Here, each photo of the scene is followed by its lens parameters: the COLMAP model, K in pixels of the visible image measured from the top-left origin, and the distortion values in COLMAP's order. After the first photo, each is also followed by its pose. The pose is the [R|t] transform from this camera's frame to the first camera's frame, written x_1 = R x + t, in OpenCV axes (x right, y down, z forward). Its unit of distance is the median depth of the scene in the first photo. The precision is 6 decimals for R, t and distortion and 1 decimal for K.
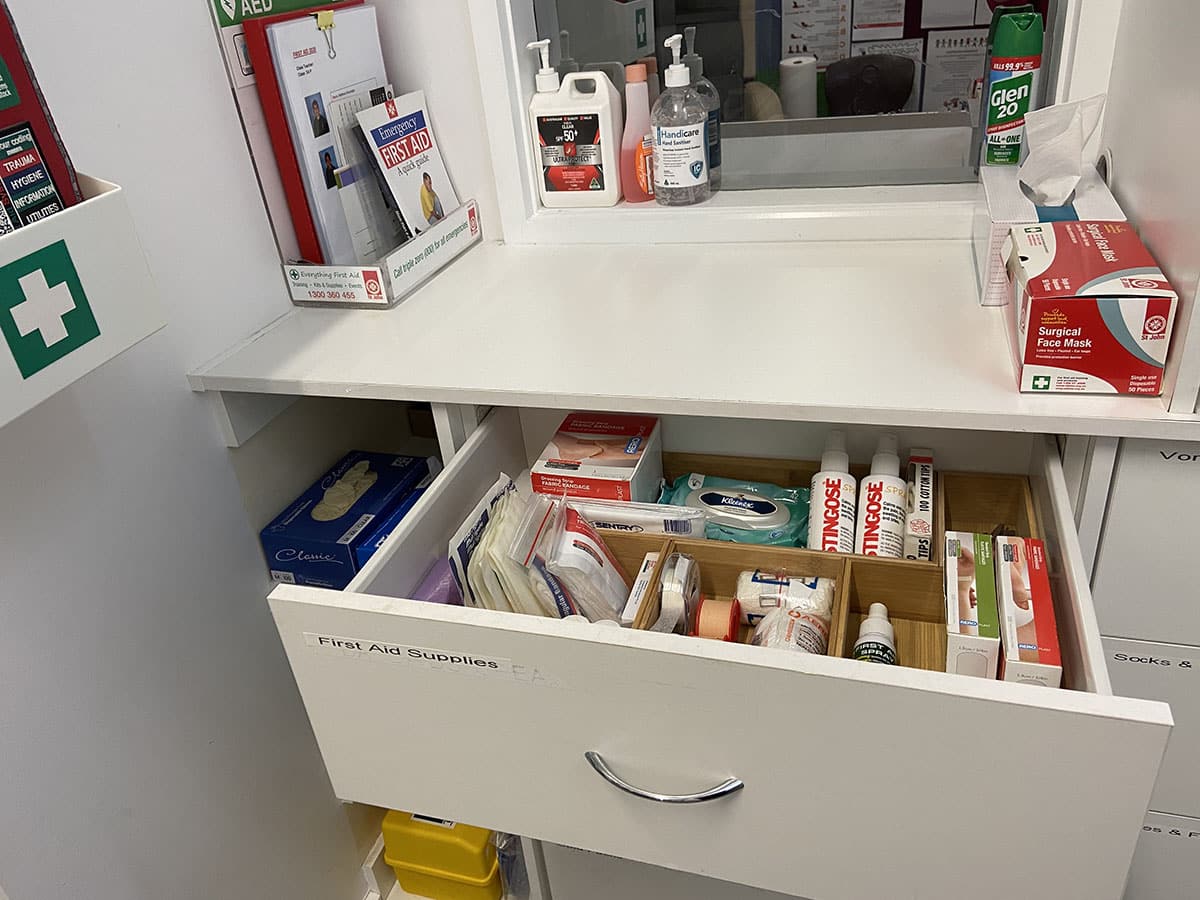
lens RADIAL K [[923.3, 0, 597.5], [0, 923.3, 453.0], [0, 0, 1]] dist [0.103028, -0.119092]
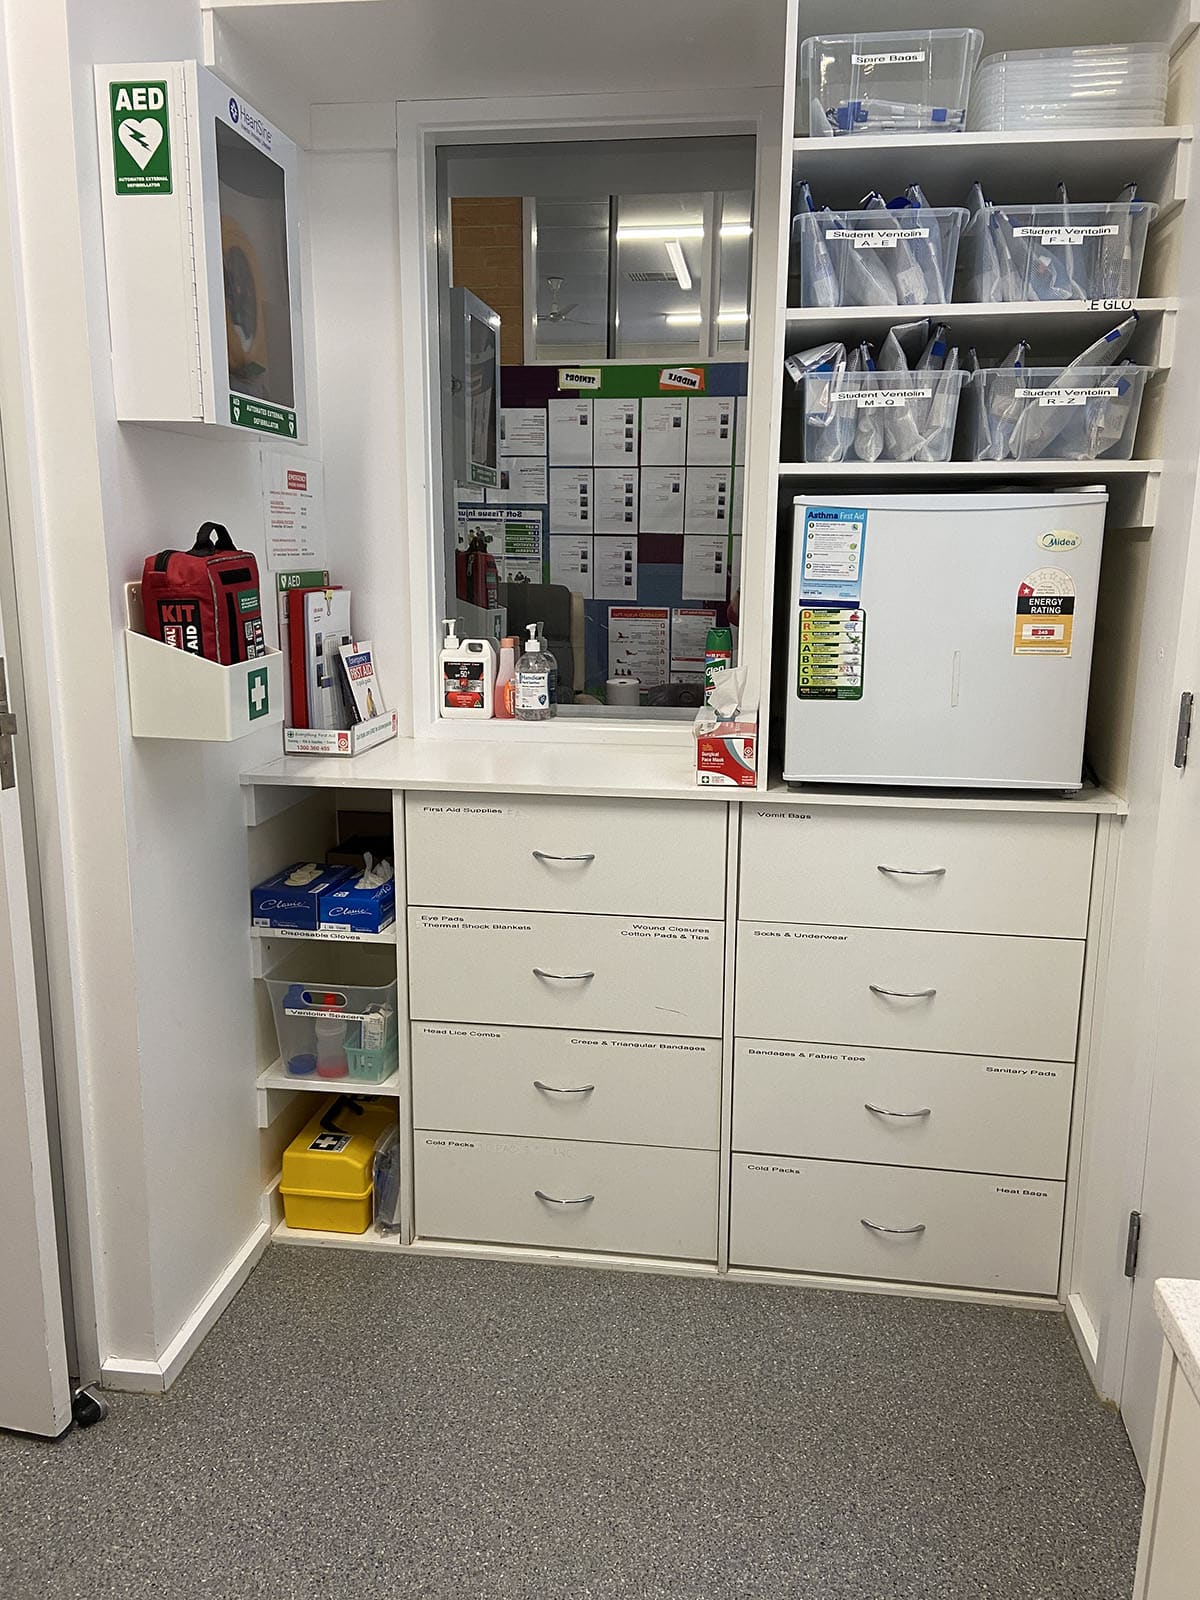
lens RADIAL K [[1231.0, 0, 616.1], [0, 1231.0, 802.0], [0, 0, 1]] dist [0.103028, -0.119092]
pose [[0.980969, 0.070713, 0.180832, -0.144518], [-0.011476, 0.950813, -0.309554, 0.532564], [-0.193827, 0.301587, 0.933529, -0.984227]]
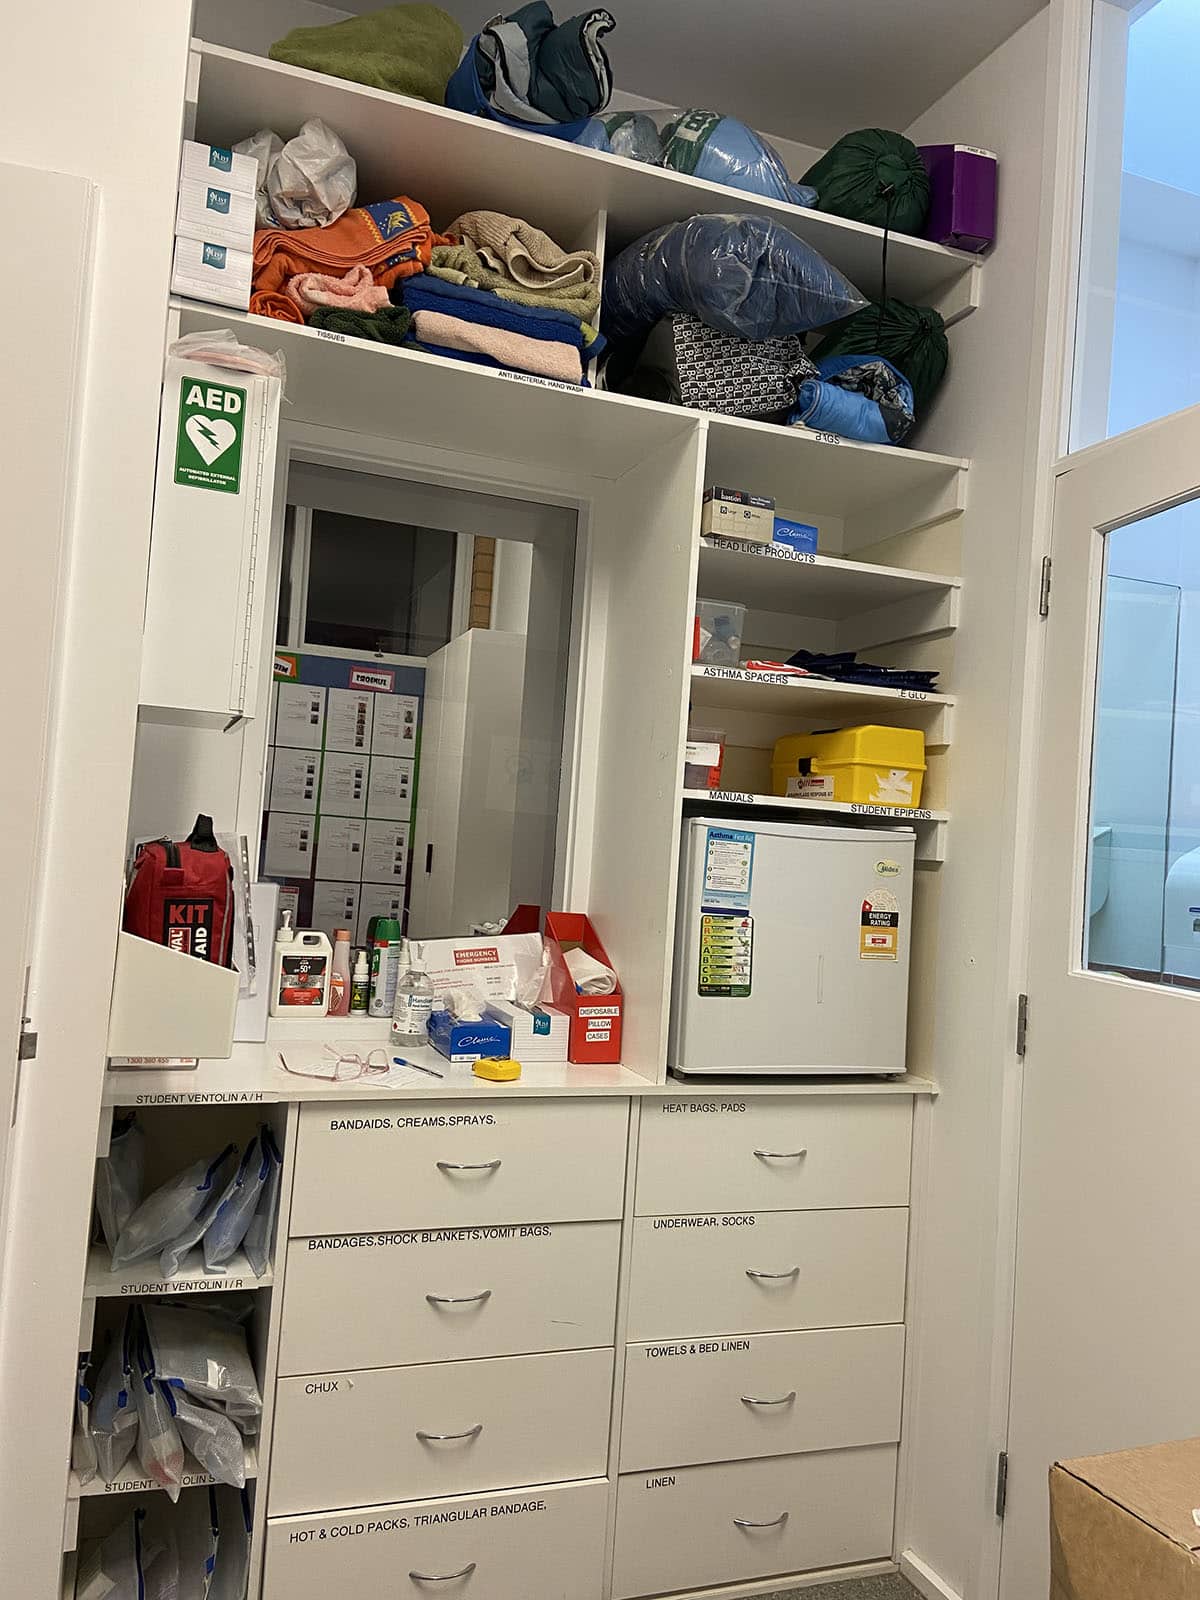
lens RADIAL K [[1231.0, 0, 600.1], [0, 1231.0, 787.6], [0, 0, 1]] dist [0.103028, -0.119092]
pose [[0.774285, 0.174871, 0.608196, -0.950570], [0.176228, 0.863466, -0.472621, 0.448939], [-0.607805, 0.473125, 0.637751, -0.726319]]
